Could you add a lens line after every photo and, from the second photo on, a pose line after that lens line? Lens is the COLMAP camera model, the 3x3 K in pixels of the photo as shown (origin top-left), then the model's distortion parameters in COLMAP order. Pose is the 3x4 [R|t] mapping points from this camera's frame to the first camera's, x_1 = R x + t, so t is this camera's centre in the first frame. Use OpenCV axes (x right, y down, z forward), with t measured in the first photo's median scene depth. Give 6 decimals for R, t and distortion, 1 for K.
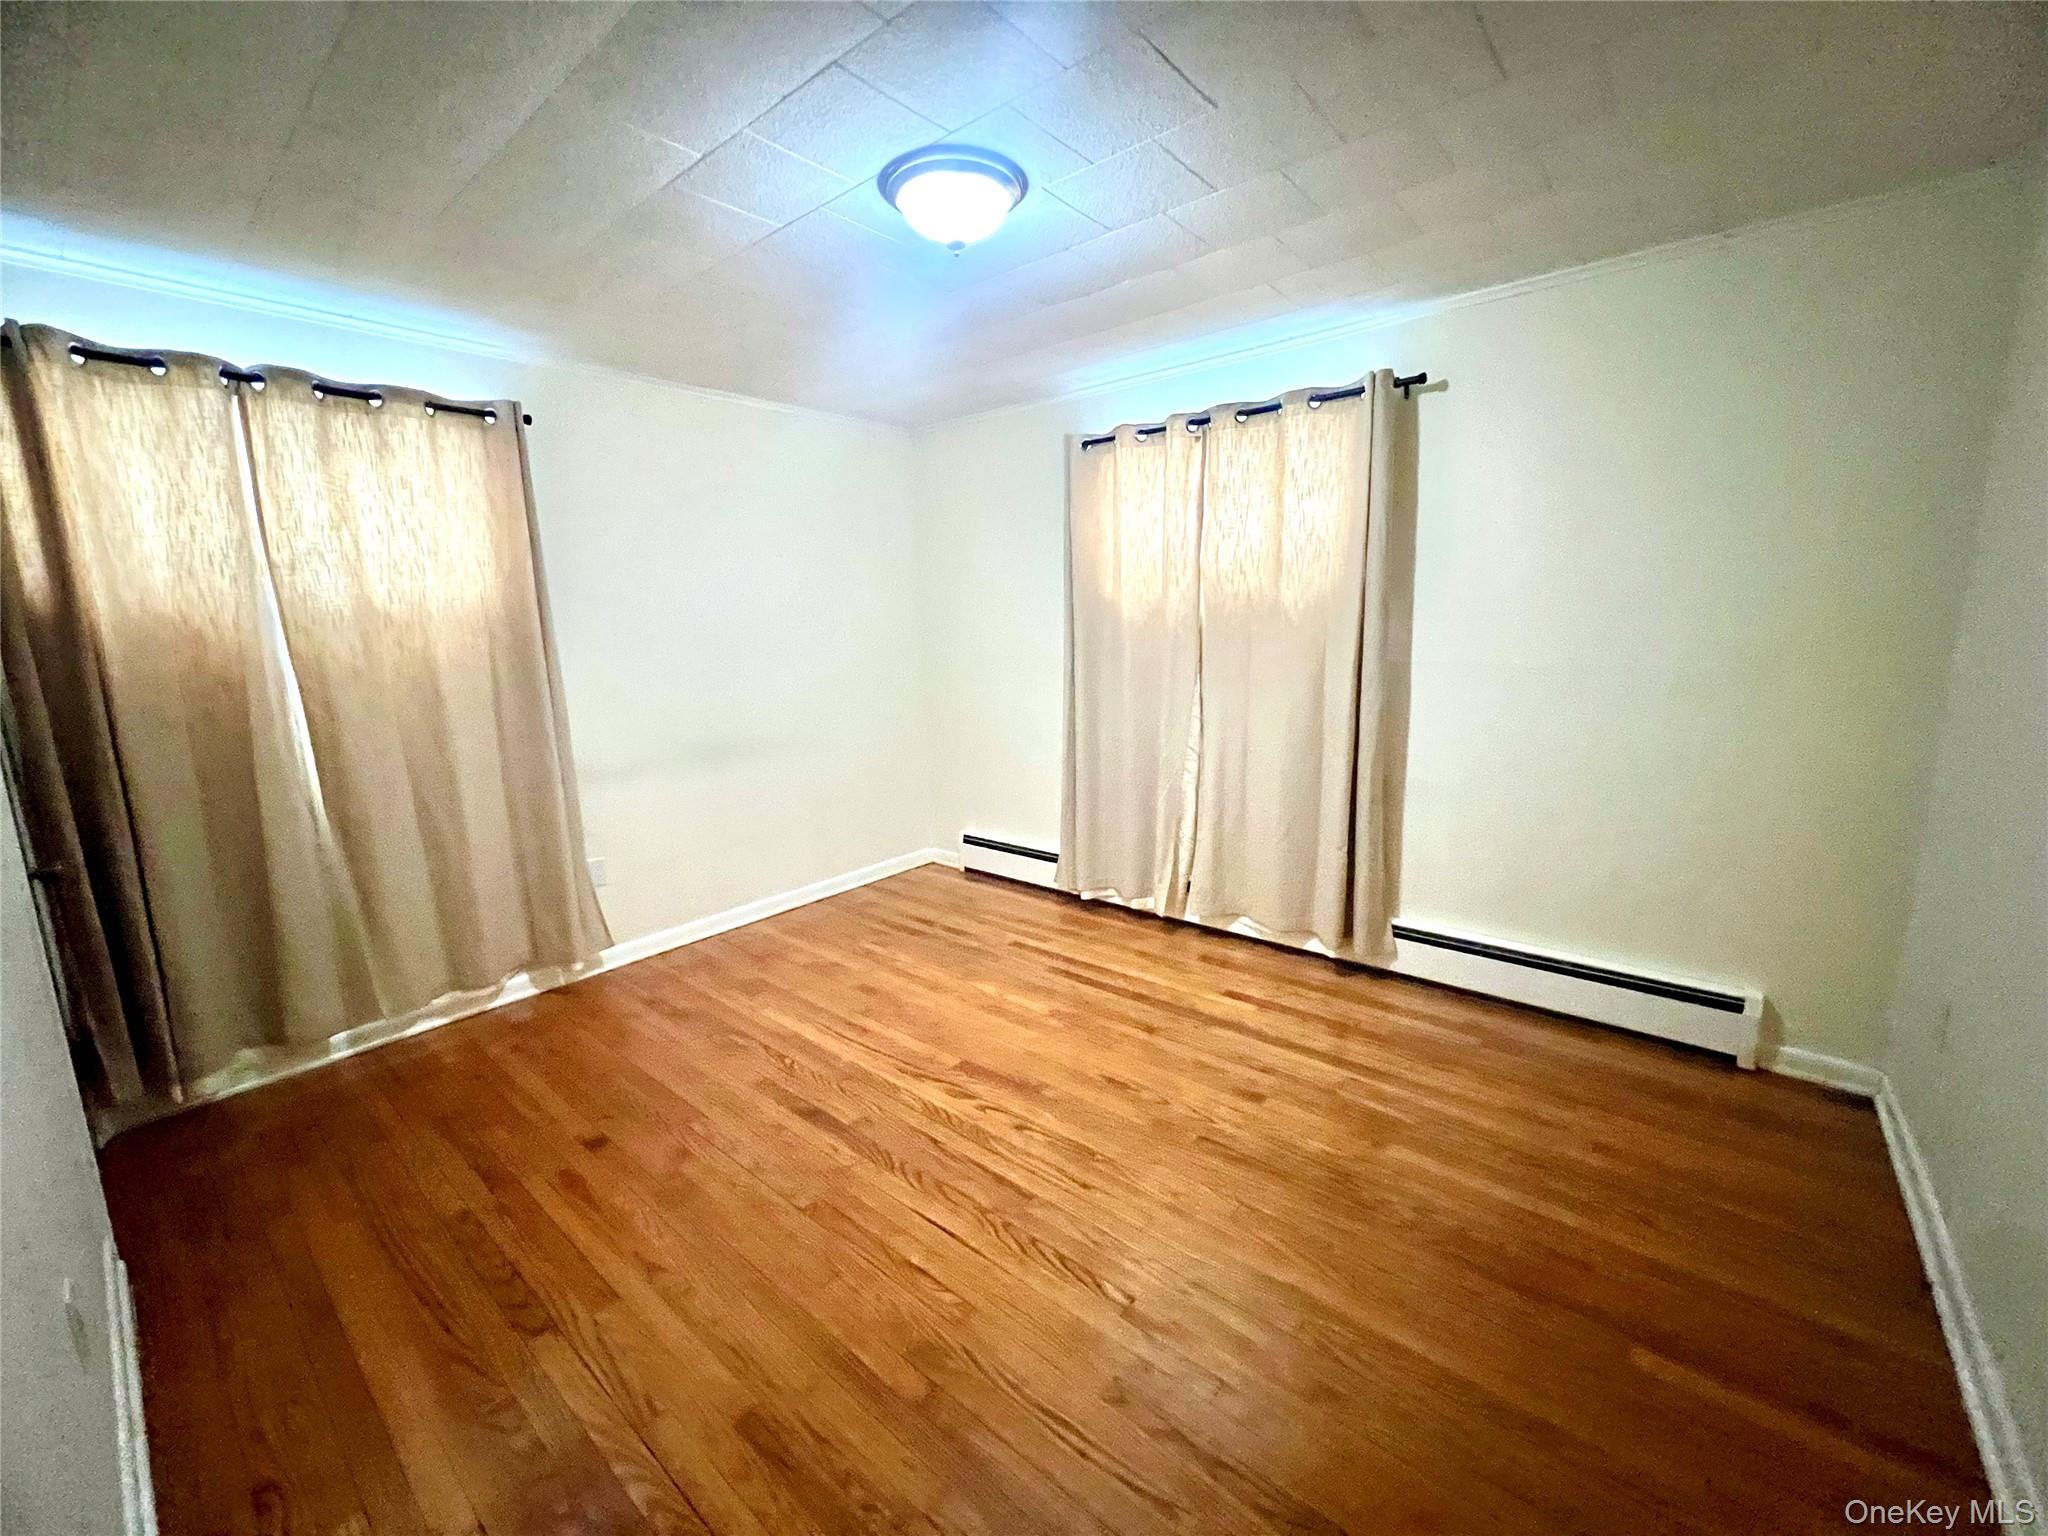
lens RADIAL K [[820.4, 0, 1026.1], [0, 820.4, 761.8], [0, 0, 1]] dist [-0.000843, 0.000314]
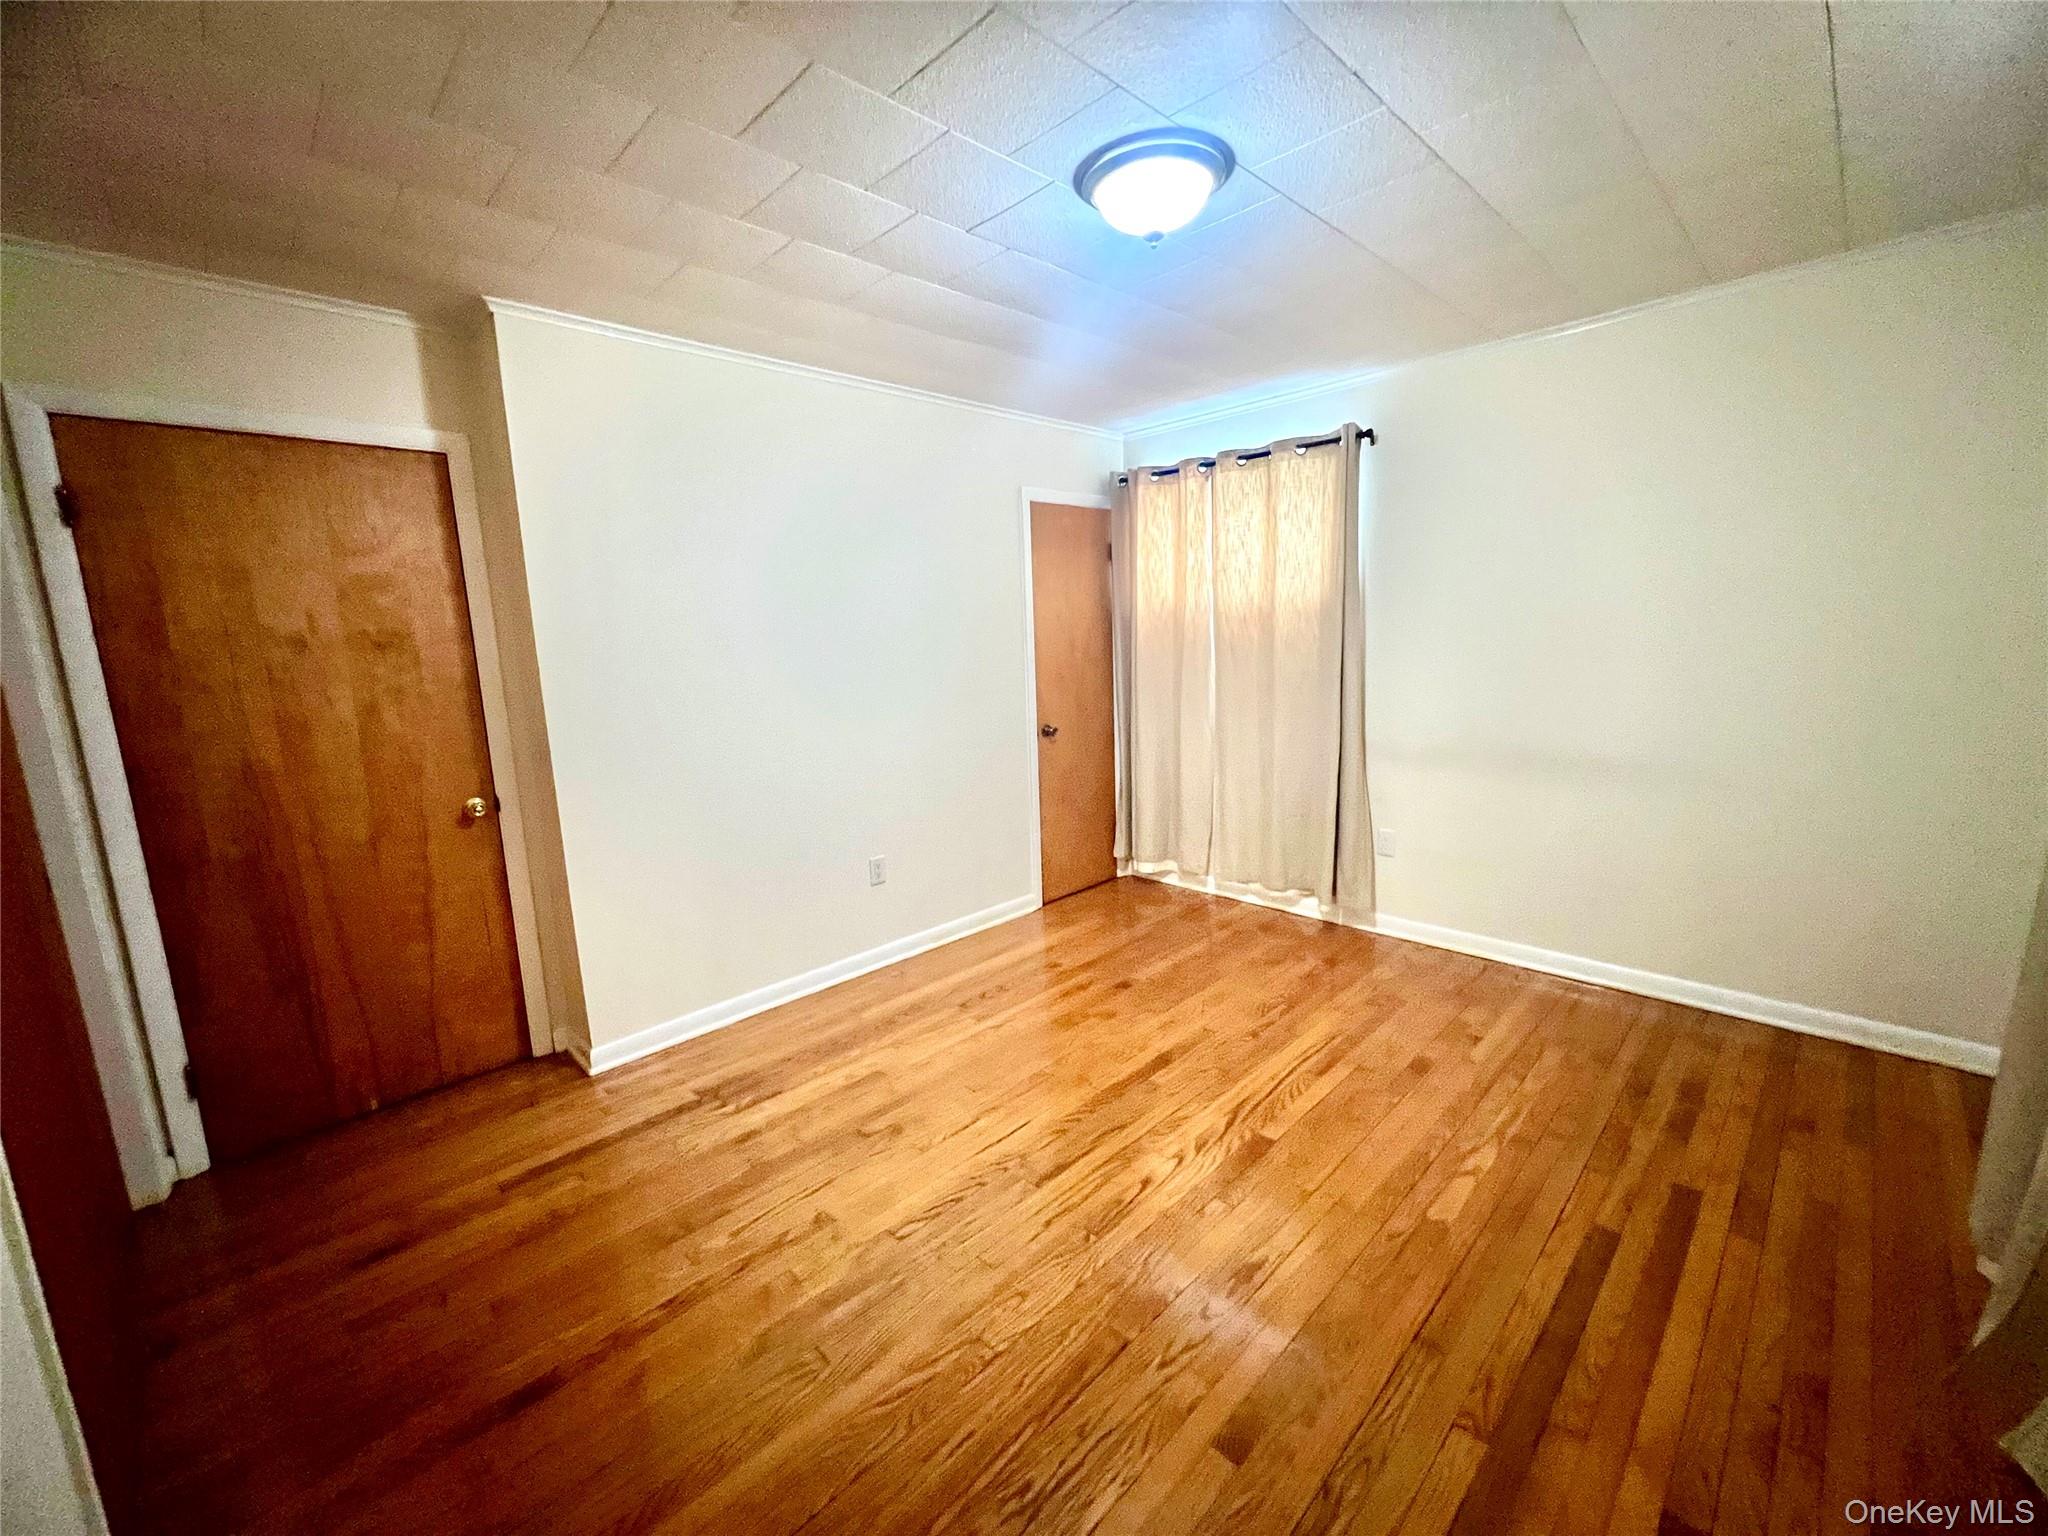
lens RADIAL K [[820.4, 0, 1014.6], [0, 820.4, 770.1], [0, 0, 1]] dist [-0.000843, 0.000314]
pose [[-0.099896, 0.204645, -0.973726, 0.682552], [-0.129424, 0.967634, 0.216642, -0.157938], [0.986545, 0.147665, -0.070176, 0.707856]]
